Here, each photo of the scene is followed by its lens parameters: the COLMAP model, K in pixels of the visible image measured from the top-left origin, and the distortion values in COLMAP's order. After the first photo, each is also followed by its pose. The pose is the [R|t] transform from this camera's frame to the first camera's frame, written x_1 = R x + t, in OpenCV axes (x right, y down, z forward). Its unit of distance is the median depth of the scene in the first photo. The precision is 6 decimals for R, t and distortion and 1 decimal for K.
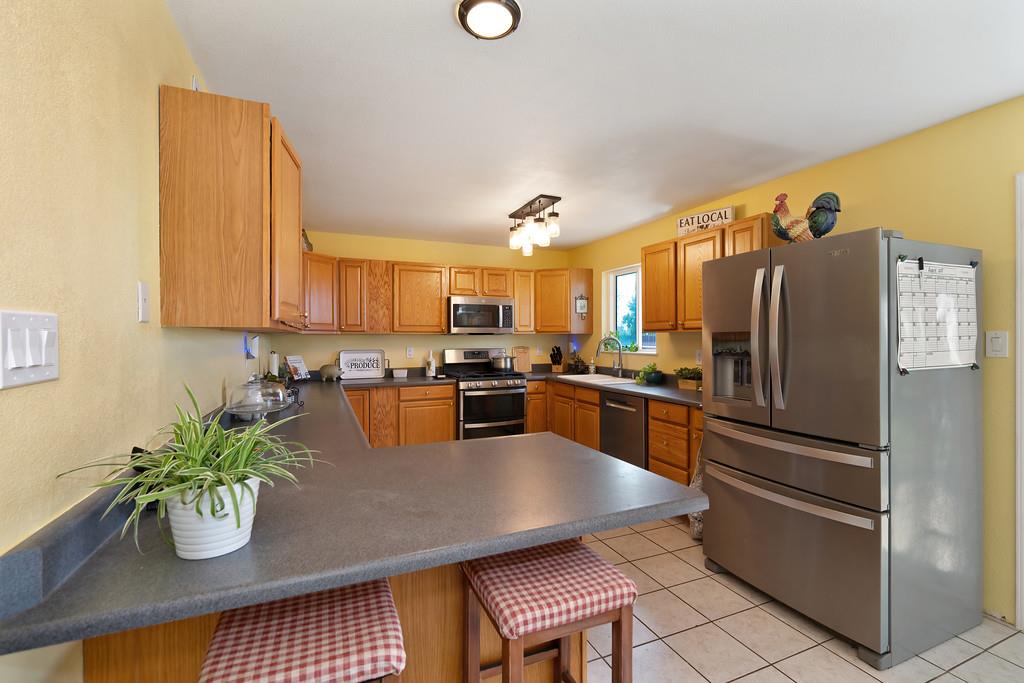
lens RADIAL K [[449.6, 0, 512.3], [0, 449.6, 339.1], [0, 0, 1]] dist [0.001080, -0.000252]
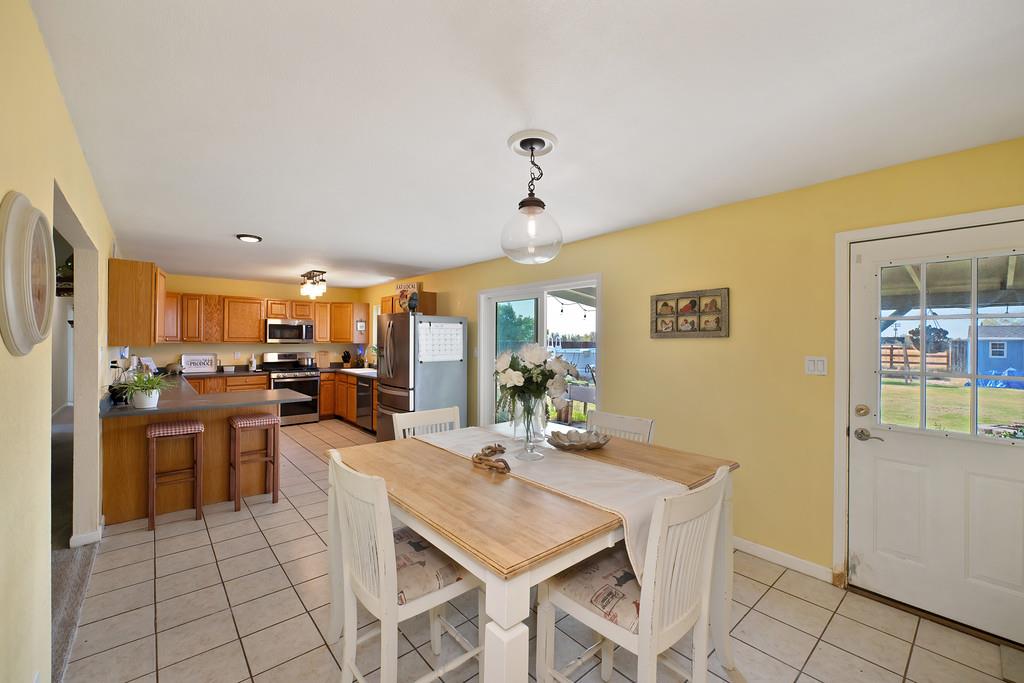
lens RADIAL K [[417.4, 0, 508.8], [0, 417.4, 339.5], [0, 0, 1]] dist [0.009391, 0.000063]
pose [[0.954151, 0.010290, 0.299149, 0.271635], [-0.008532, 0.999938, -0.007180, -0.025025], [-0.299204, 0.004299, 0.954179, -0.755674]]
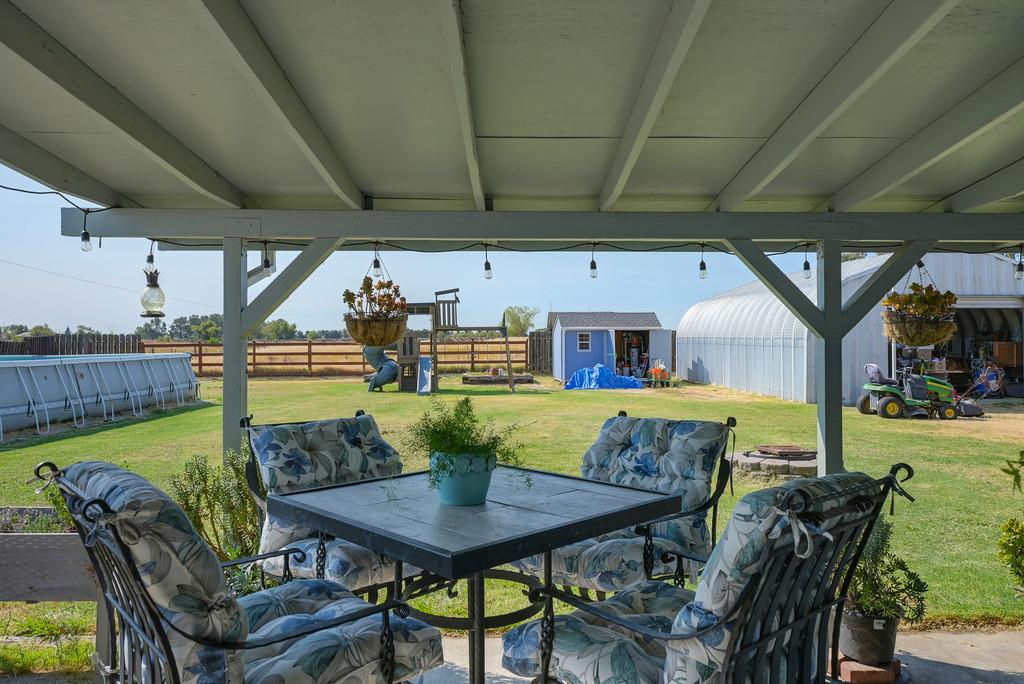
lens RADIAL K [[696.5, 0, 512.2], [0, 696.5, 338.8], [0, 0, 1]] dist [0.000819, 0.000172]
pose [[0.381607, -0.001458, 0.924324, 0.718665], [0.007476, 0.999971, -0.001509, -0.017589], [-0.924294, 0.007486, 0.381607, 0.185824]]
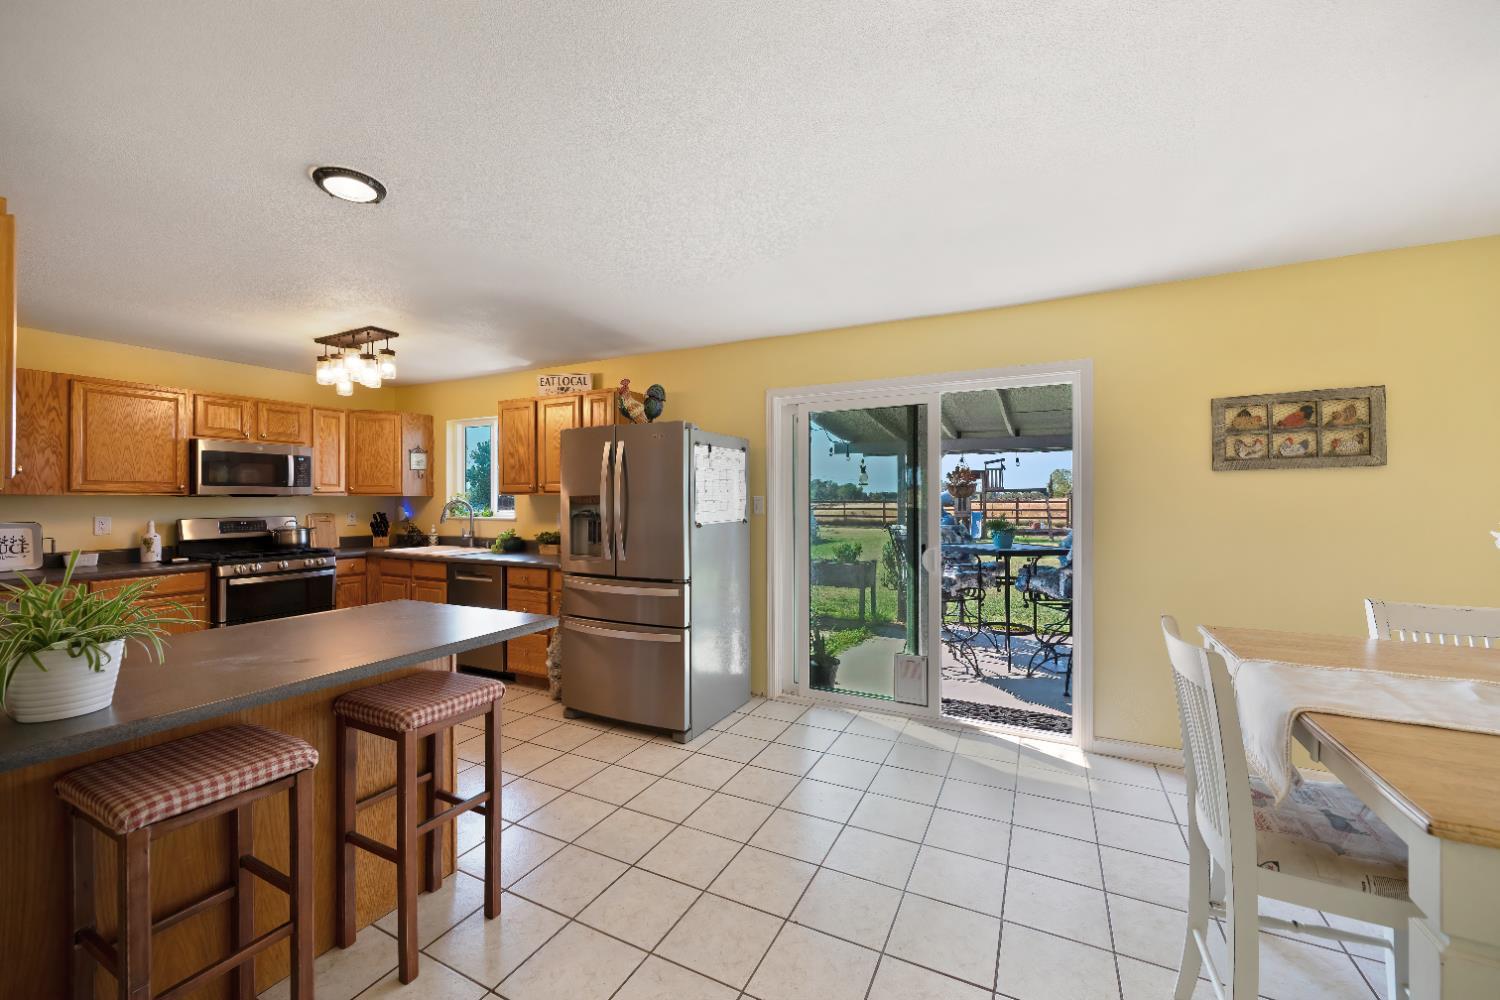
lens RADIAL K [[589.5, 0, 750.8], [0, 589.5, 498.2], [0, 0, 1]] dist [0.001589, -0.001069]
pose [[0.768065, 0.001954, 0.640369, -0.078683], [0.002512, 0.999978, -0.006064, -0.000111], [-0.640367, 0.006266, 0.768044, -0.226037]]
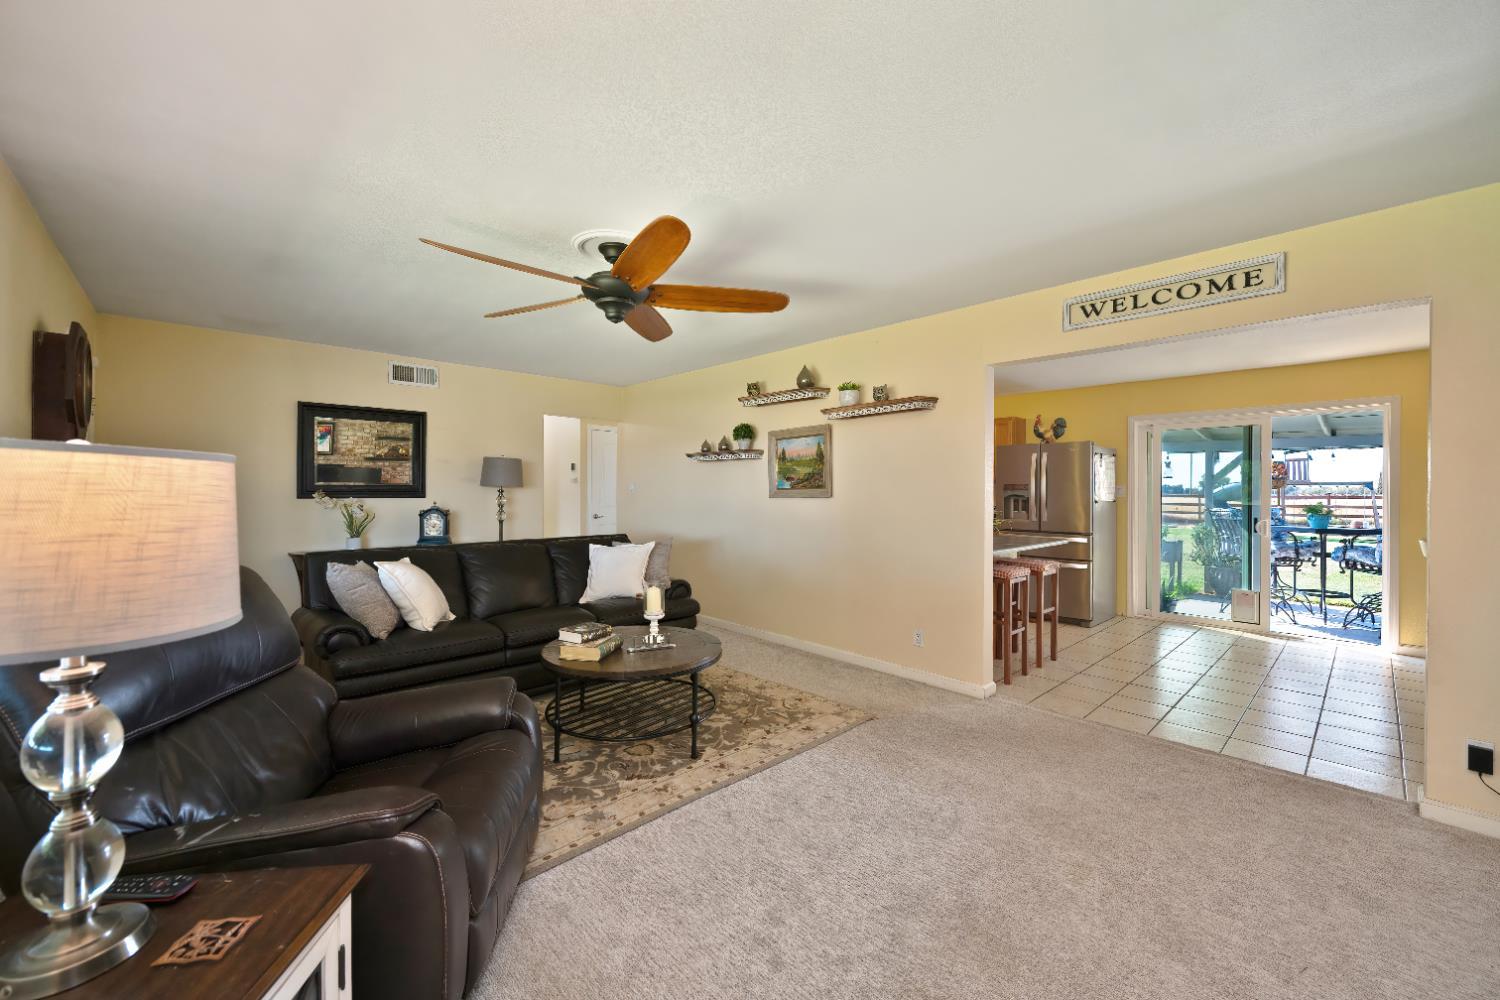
lens RADIAL K [[589.5, 0, 753.6], [0, 589.5, 490.8], [0, 0, 1]] dist [0.001589, -0.001069]
pose [[0.939870, 0.008974, 0.341415, -0.837277], [-0.008150, 0.999959, -0.003847, 0.017820], [-0.341436, 0.000833, 0.939905, -0.577210]]
